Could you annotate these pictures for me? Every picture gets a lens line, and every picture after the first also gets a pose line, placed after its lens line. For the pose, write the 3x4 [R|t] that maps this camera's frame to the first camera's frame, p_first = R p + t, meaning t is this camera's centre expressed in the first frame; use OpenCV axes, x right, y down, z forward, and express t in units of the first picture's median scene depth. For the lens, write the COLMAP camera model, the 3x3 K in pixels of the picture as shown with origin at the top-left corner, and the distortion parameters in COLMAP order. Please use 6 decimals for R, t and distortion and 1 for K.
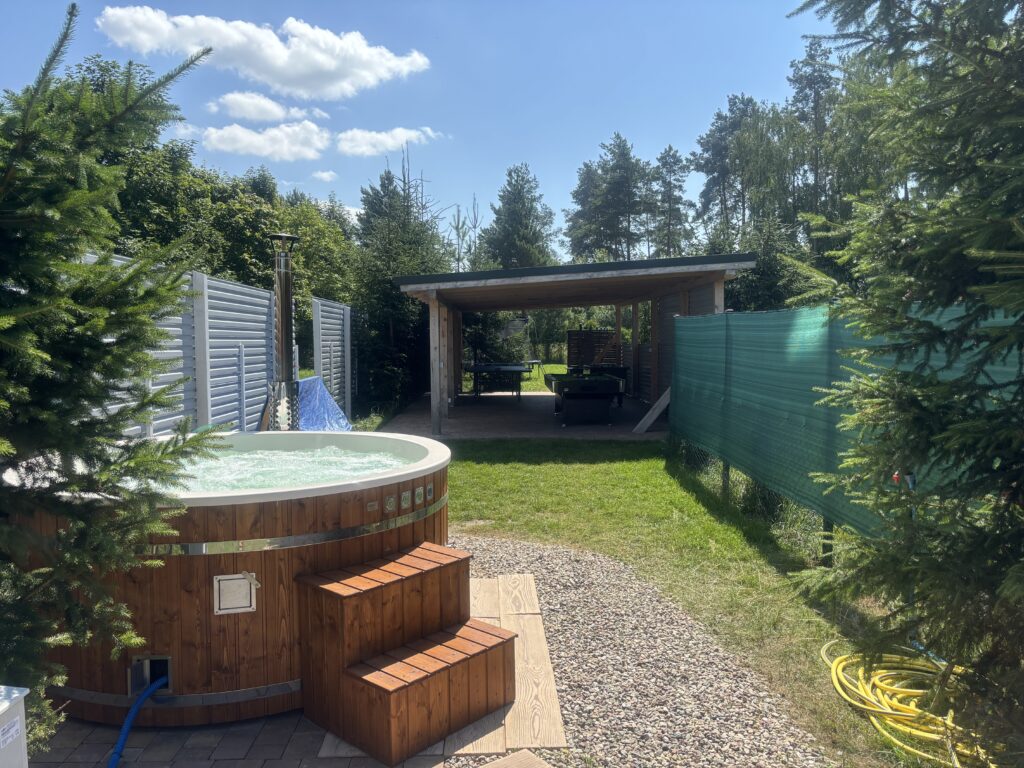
lens RADIAL K [[780.8, 0, 512.1], [0, 780.8, 390.0], [0, 0, 1]] dist [0.100771, -0.207599]
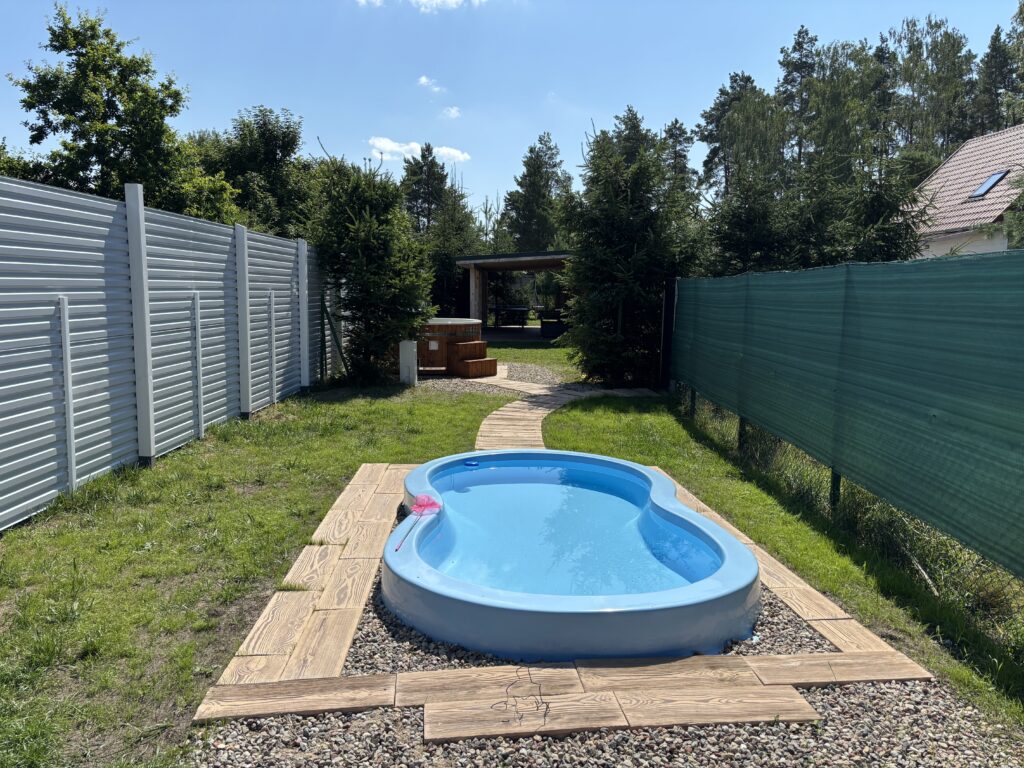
lens RADIAL K [[780.8, 0, 512.1], [0, 780.8, 390.0], [0, 0, 1]] dist [0.100771, -0.207599]
pose [[0.999291, 0.016969, -0.033618, 0.010967], [-0.014901, 0.998038, 0.060813, 0.010638], [0.034584, -0.060269, 0.997583, -0.153419]]
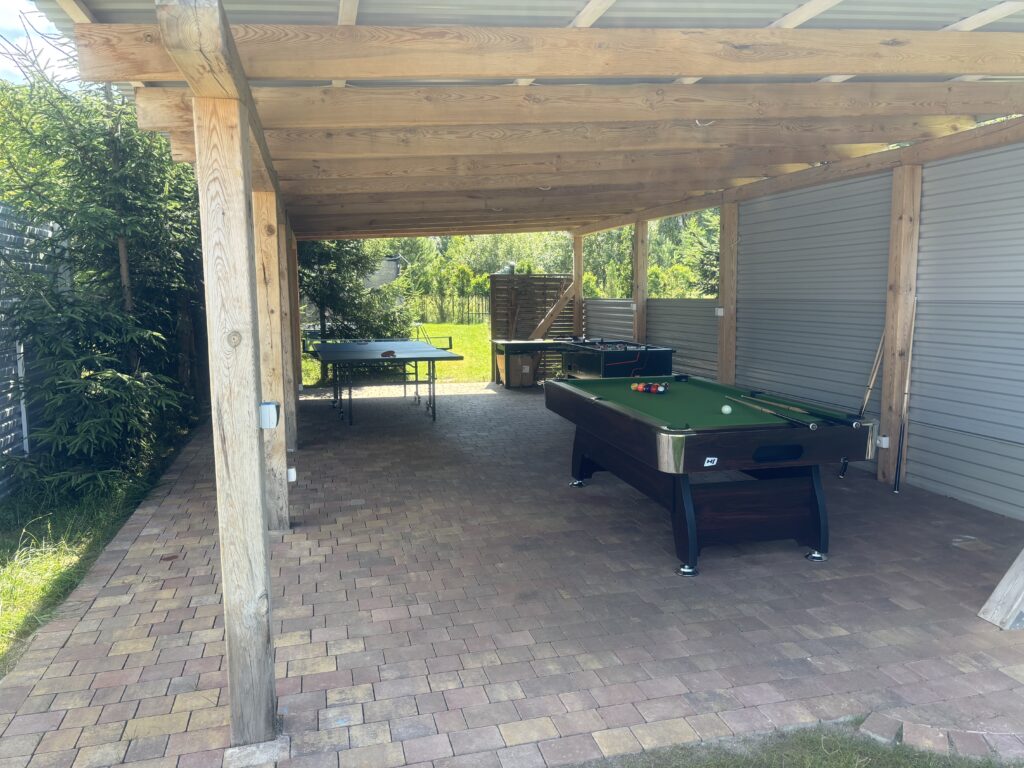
lens RADIAL K [[780.8, 0, 512.1], [0, 780.8, 390.0], [0, 0, 1]] dist [0.100771, -0.207599]
pose [[0.975834, -0.032544, 0.216077, -0.012041], [0.018738, 0.997667, 0.065639, -0.008764], [-0.217709, -0.060004, 0.974168, 0.131185]]
